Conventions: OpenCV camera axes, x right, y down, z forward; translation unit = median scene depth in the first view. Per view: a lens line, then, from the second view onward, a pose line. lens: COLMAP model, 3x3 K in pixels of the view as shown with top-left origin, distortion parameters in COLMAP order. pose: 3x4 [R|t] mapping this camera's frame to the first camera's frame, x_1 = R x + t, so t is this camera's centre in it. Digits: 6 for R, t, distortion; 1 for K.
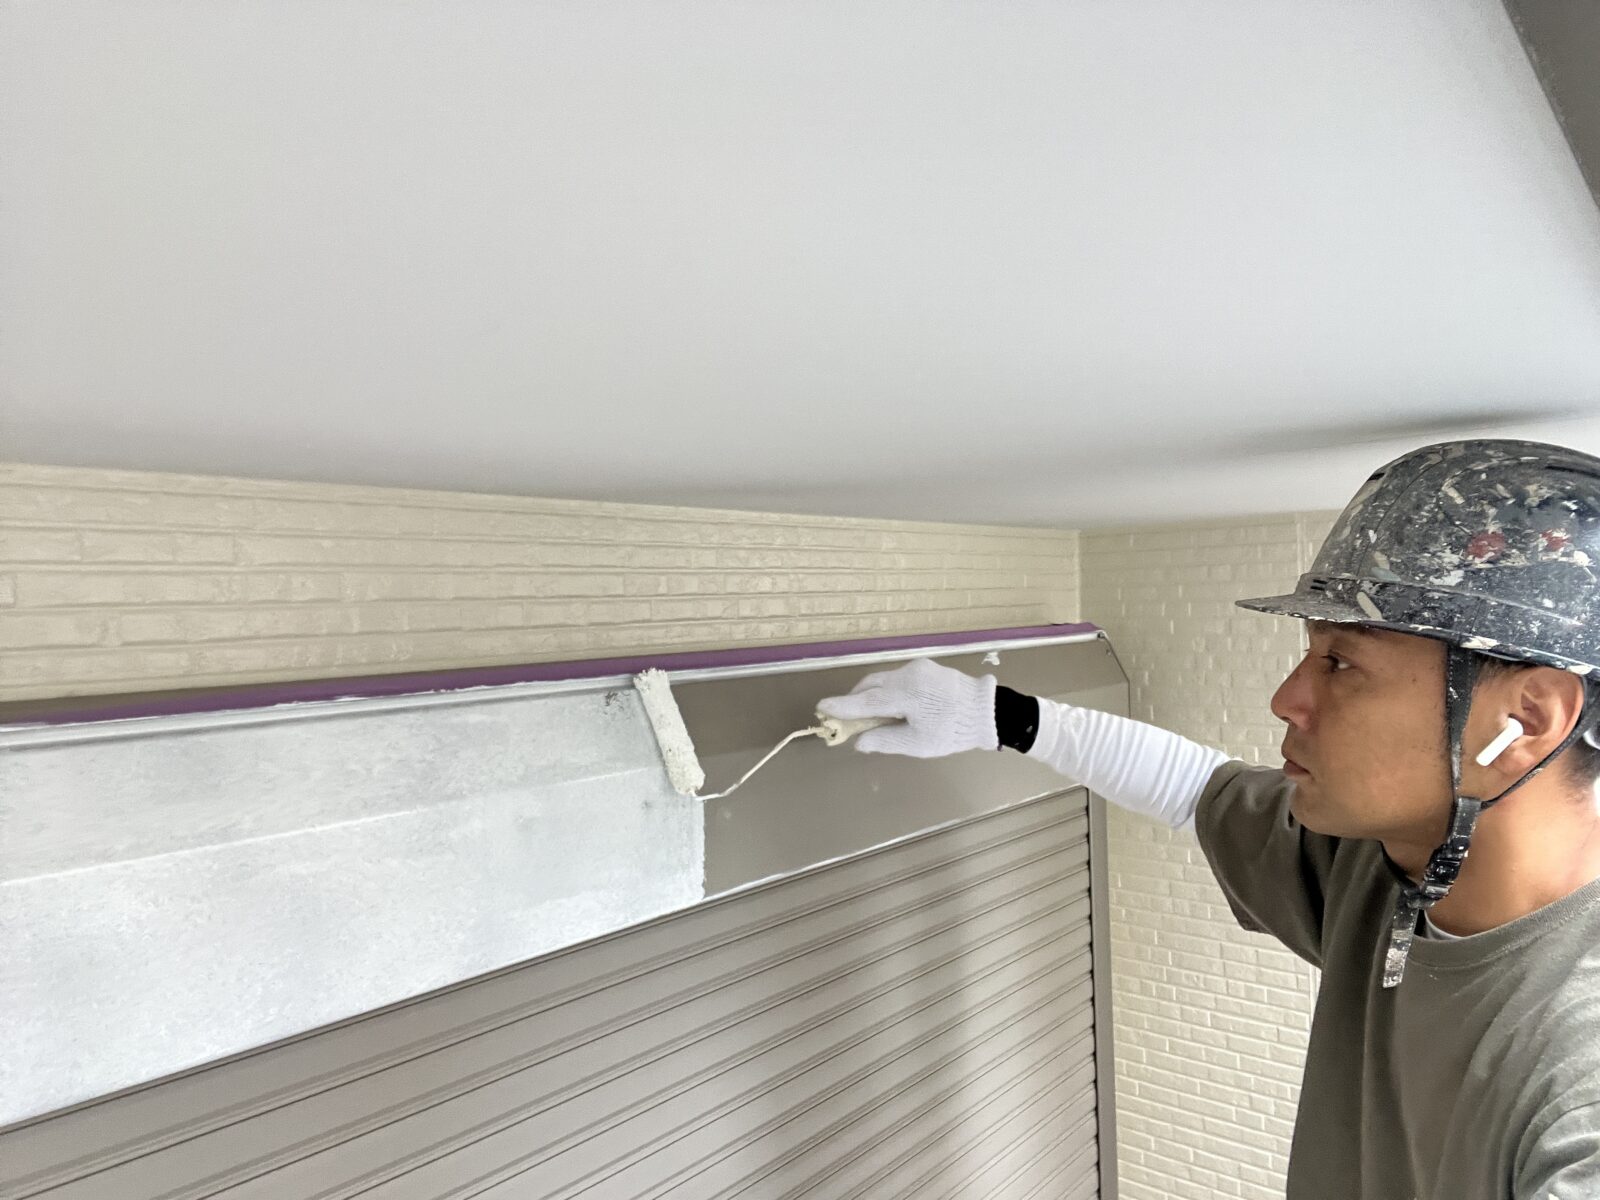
lens RADIAL K [[1100.9, 0, 811.2], [0, 1100.9, 632.6], [0, 0, 1]] dist [0.066687, -0.073171]
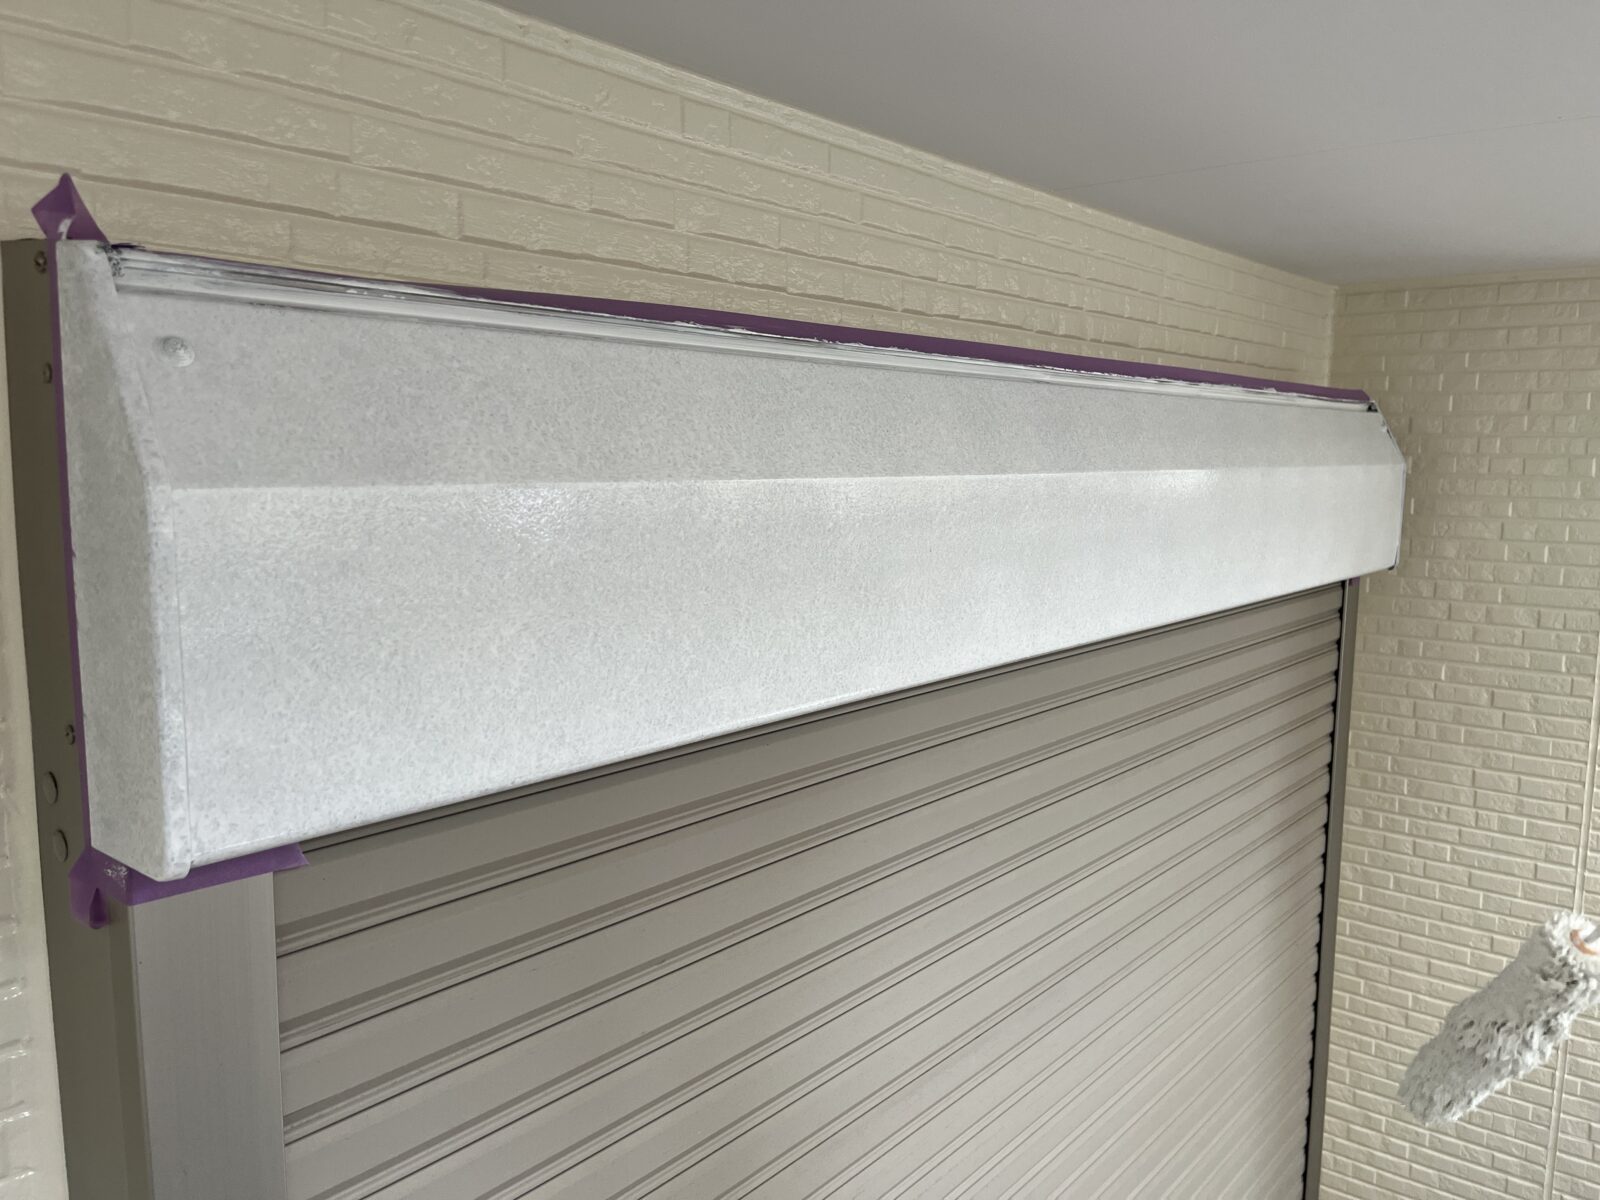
lens RADIAL K [[1212.9, 0, 800.6], [0, 1212.9, 613.9], [0, 0, 1]] dist [0.056580, -0.090115]
pose [[0.999066, 0.042295, 0.008860, -0.173437], [-0.043020, 0.992833, 0.111502, 0.073269], [-0.004080, -0.111779, 0.993725, 0.062176]]
